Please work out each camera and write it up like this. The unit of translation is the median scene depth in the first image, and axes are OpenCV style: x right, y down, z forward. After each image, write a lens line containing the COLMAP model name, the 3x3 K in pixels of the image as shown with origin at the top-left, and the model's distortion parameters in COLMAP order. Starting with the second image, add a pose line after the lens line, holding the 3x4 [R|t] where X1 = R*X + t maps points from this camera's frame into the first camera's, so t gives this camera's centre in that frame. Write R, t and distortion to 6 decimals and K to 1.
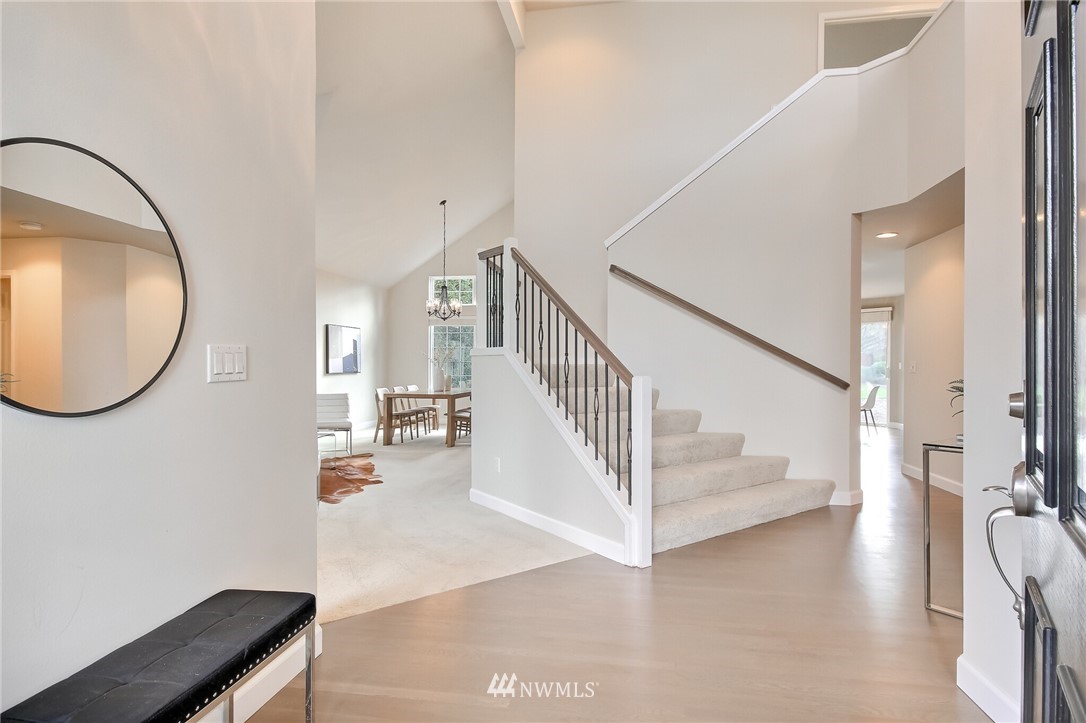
lens RADIAL K [[581.2, 0, 541.4], [0, 581.2, 364.5], [0, 0, 1]] dist [0.000320, 0.003560]
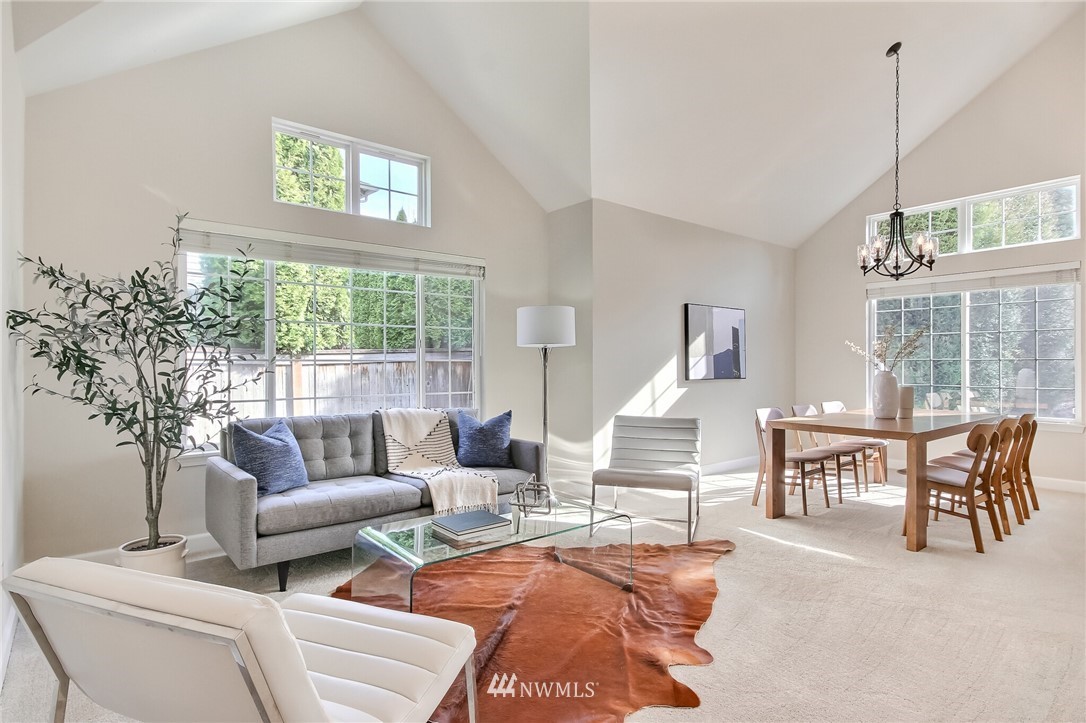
lens RADIAL K [[581.2, 0, 535.9], [0, 581.2, 367.5], [0, 0, 1]] dist [0.000320, 0.003560]
pose [[0.751353, -0.004352, -0.659886, -0.068270], [0.004069, 0.999990, -0.001963, 0.002450], [0.659888, -0.001210, 0.751363, 0.403363]]
